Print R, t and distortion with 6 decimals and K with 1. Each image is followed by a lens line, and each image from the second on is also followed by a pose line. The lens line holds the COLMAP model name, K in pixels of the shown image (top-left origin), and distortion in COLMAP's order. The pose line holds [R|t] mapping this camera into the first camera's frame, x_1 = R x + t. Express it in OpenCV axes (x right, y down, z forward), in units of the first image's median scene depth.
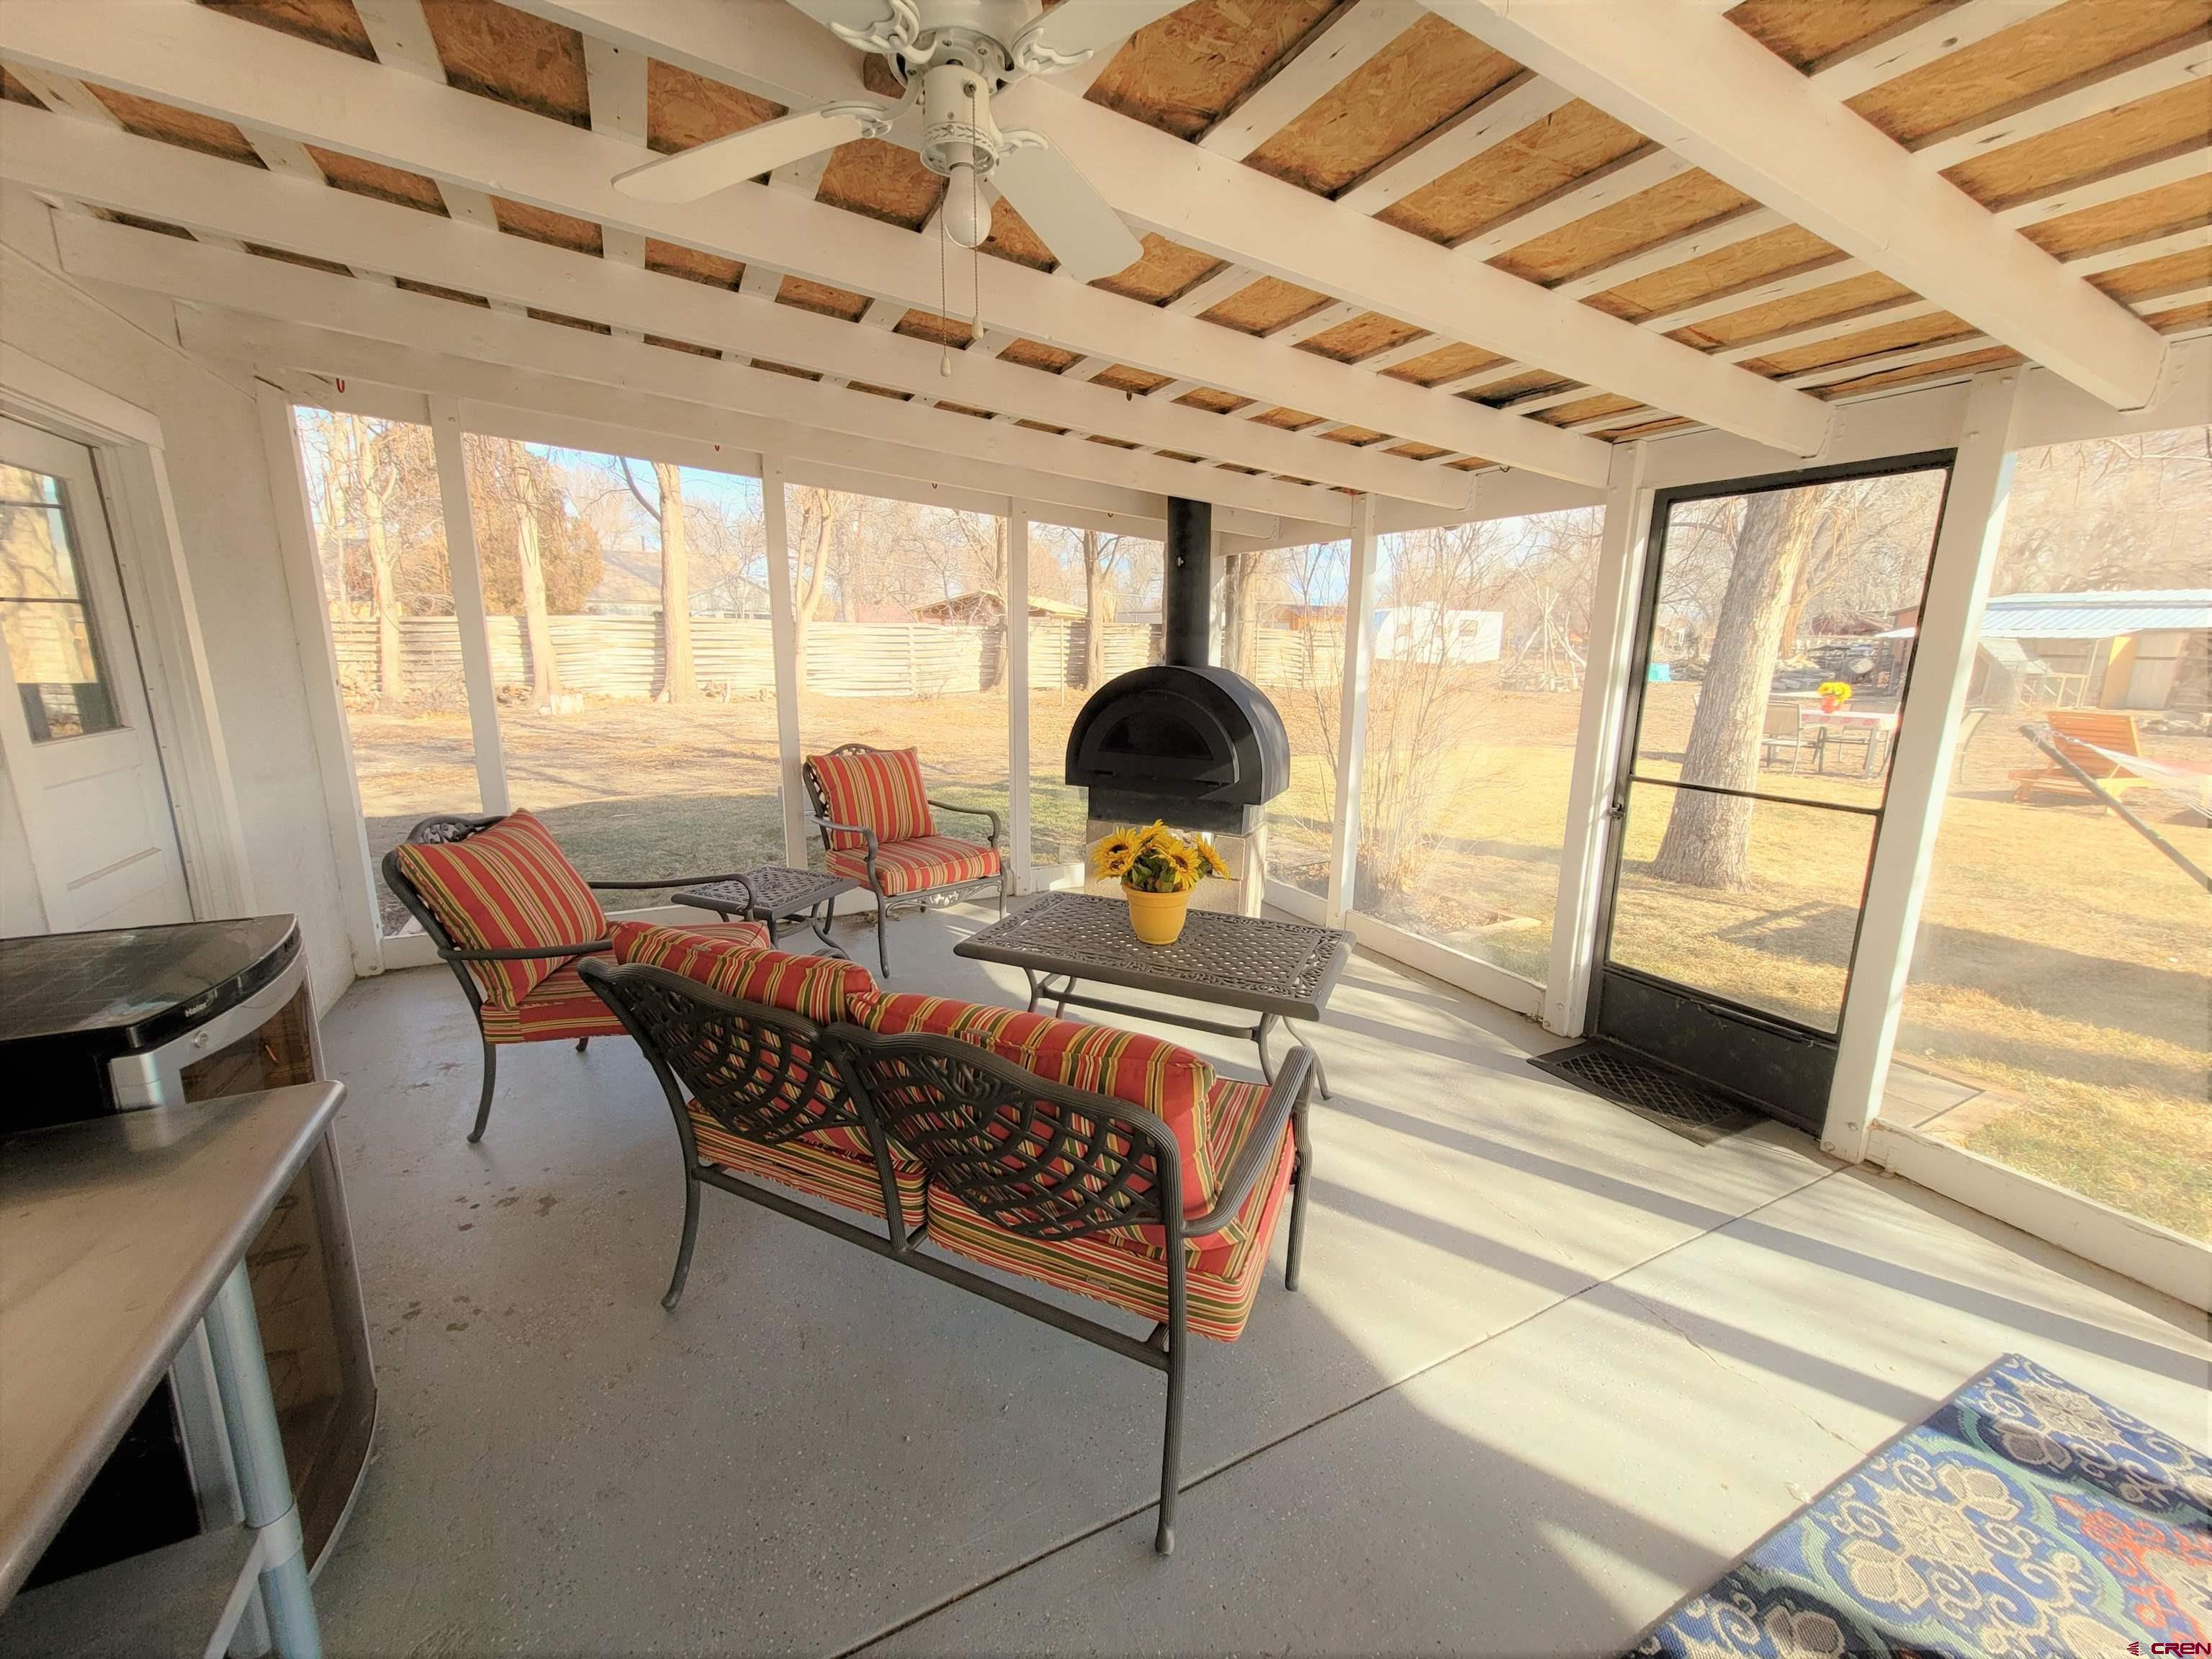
lens RADIAL K [[860.8, 0, 1100.6], [0, 860.8, 812.7], [0, 0, 1]] dist [0.002225, 0.000237]
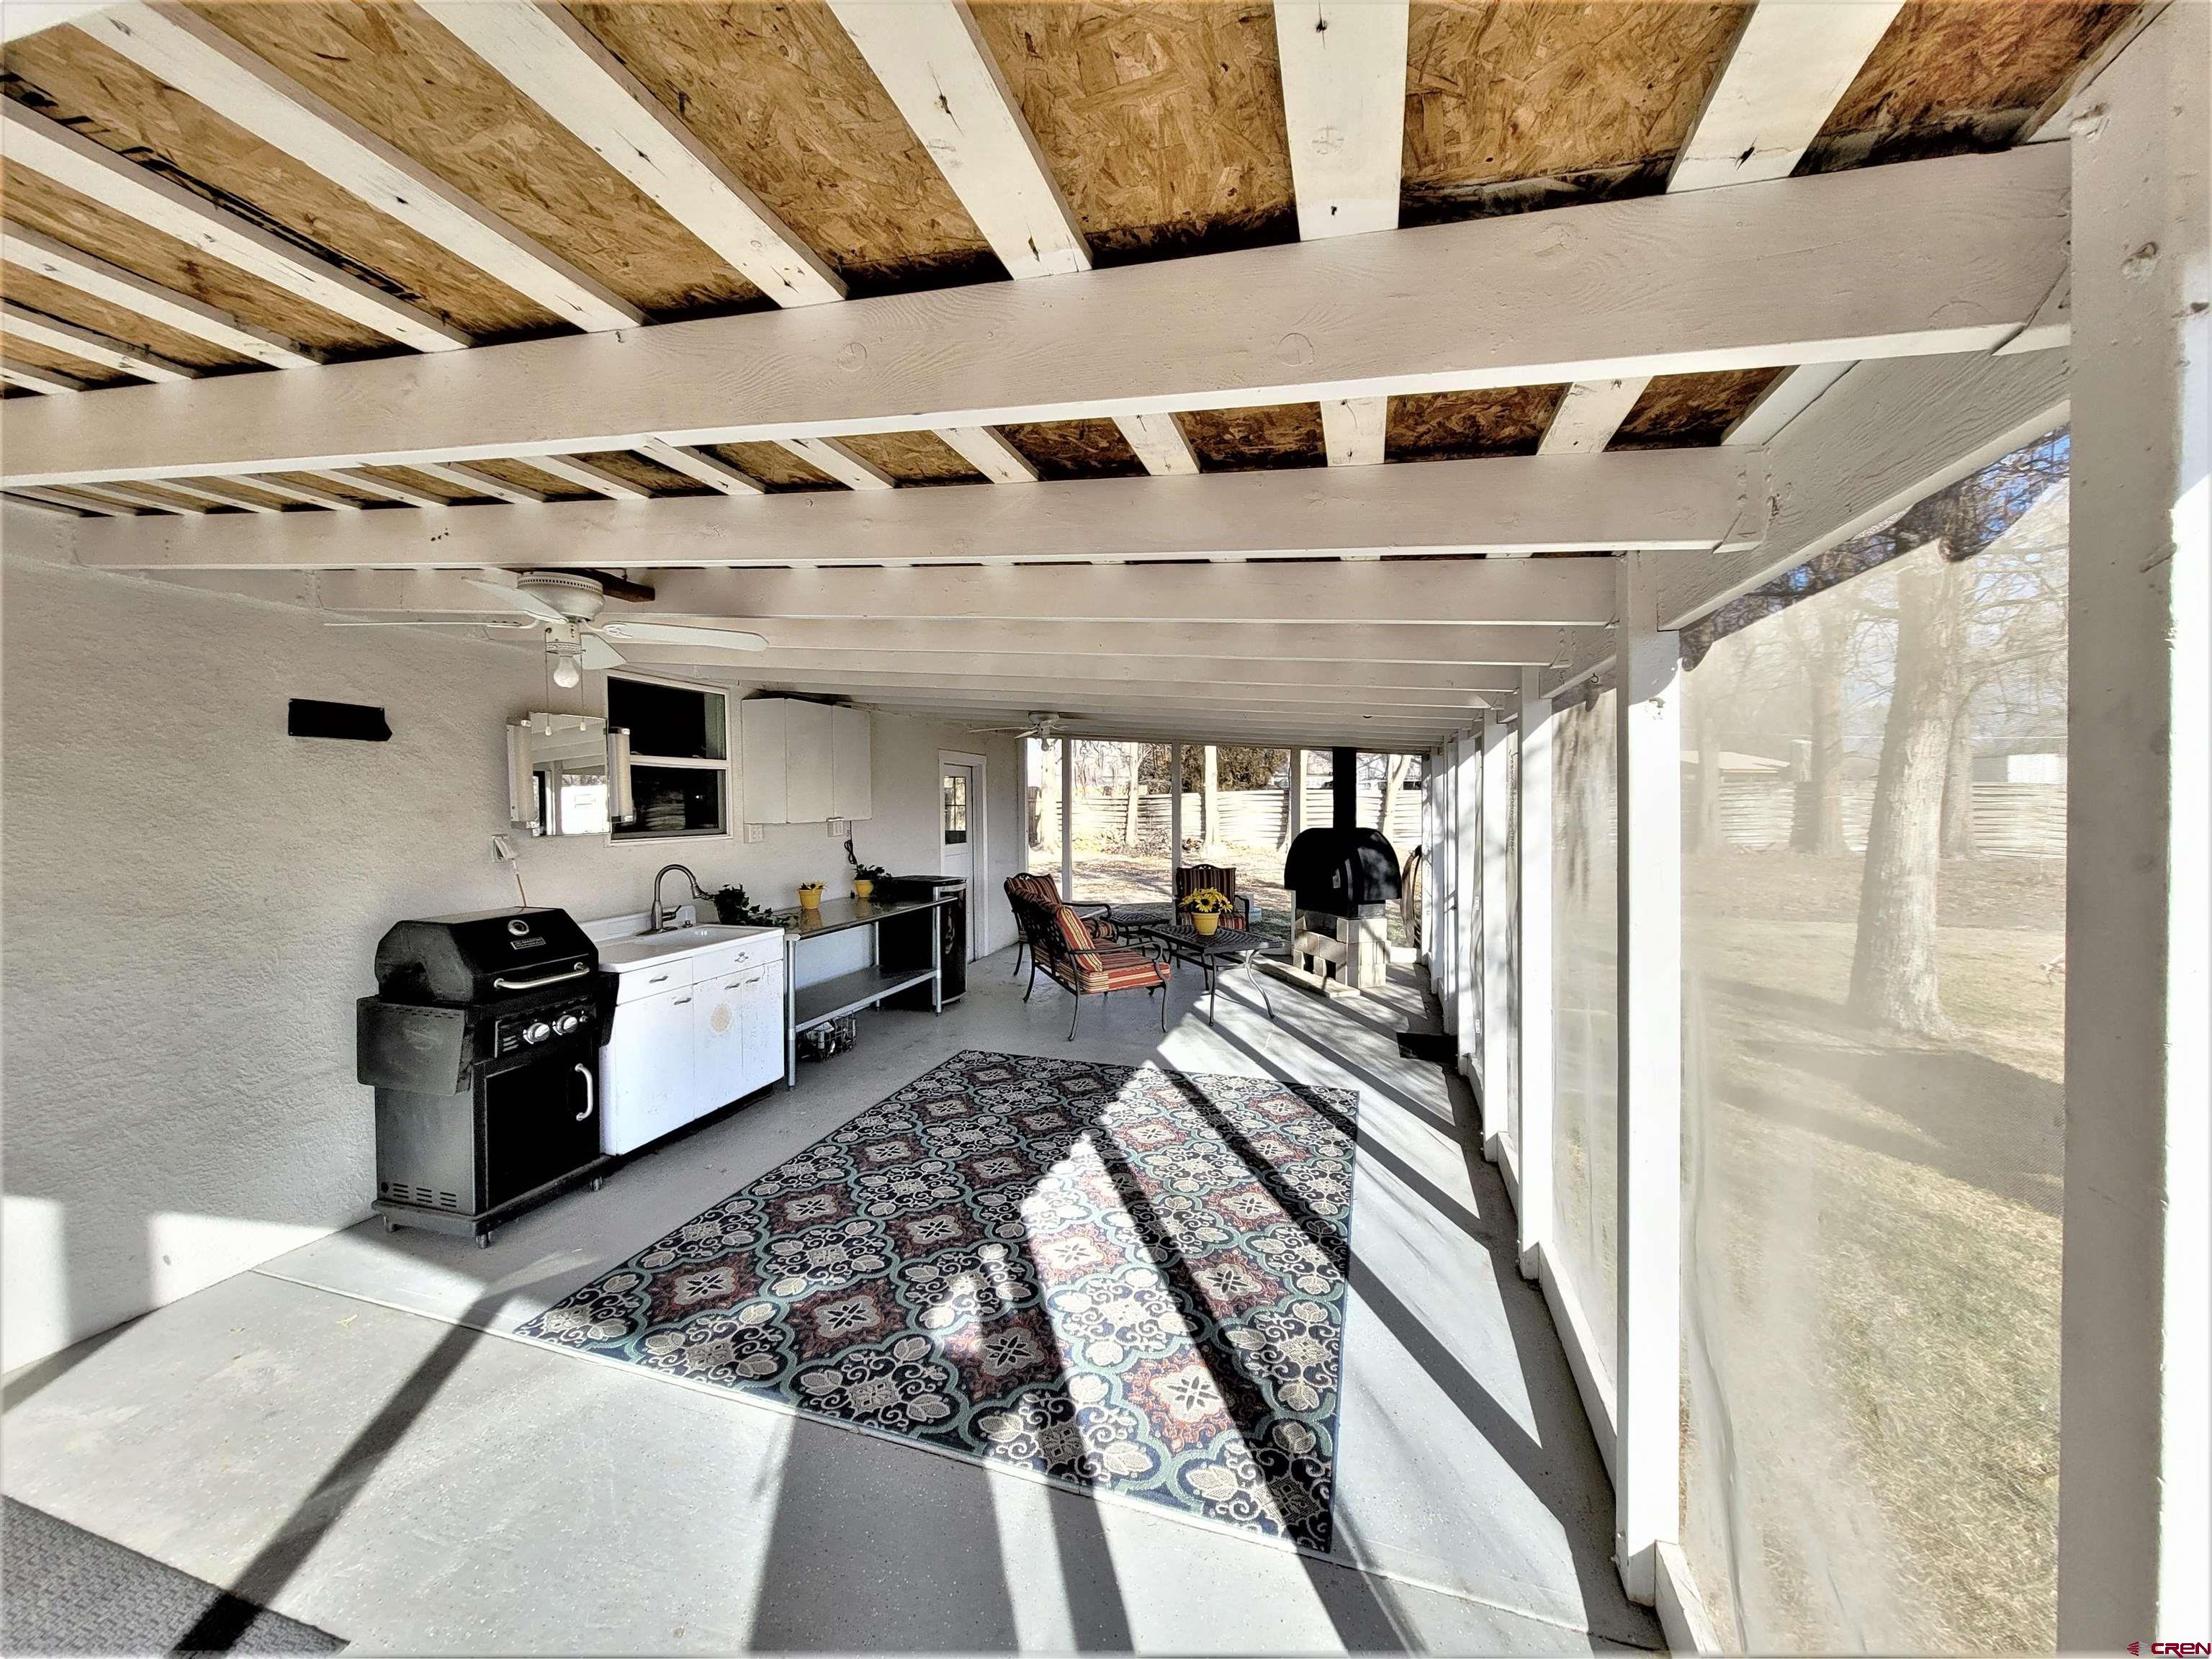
lens RADIAL K [[860.8, 0, 1100.6], [0, 860.8, 812.7], [0, 0, 1]] dist [0.002225, 0.000237]
pose [[0.712383, -0.006611, -0.701760, 0.452165], [-0.122446, 0.983447, -0.133563, 0.048189], [0.691027, 0.181076, 0.699781, -0.288048]]
